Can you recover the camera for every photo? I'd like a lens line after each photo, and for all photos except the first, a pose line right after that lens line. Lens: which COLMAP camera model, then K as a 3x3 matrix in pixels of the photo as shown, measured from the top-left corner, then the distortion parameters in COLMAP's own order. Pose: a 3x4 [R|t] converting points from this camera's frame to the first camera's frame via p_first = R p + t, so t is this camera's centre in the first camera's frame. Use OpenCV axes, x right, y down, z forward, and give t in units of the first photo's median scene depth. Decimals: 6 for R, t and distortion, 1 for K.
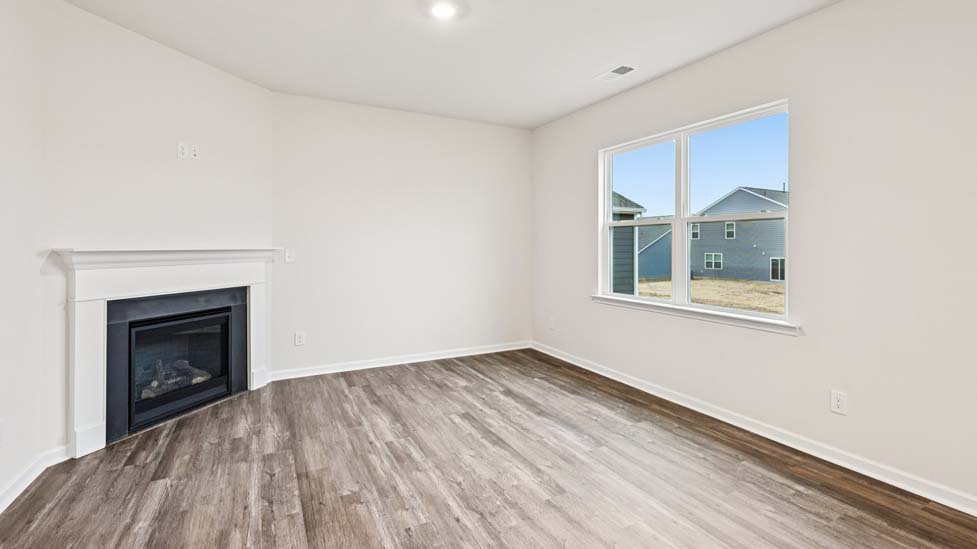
lens RADIAL K [[433.2, 0, 490.5], [0, 433.2, 250.4], [0, 0, 1]] dist [-0.000915, -0.000156]
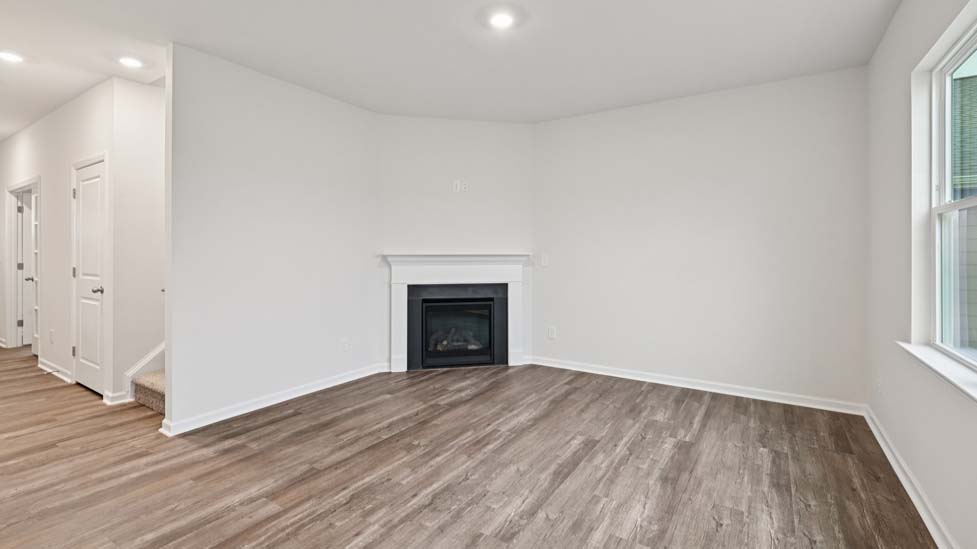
lens RADIAL K [[433.2, 0, 490.5], [0, 433.2, 250.4], [0, 0, 1]] dist [-0.000915, -0.000156]
pose [[0.488955, -0.004875, -0.872295, 0.684443], [-0.008234, 0.999914, -0.010203, -0.002206], [0.872270, 0.012171, 0.488873, 0.419882]]
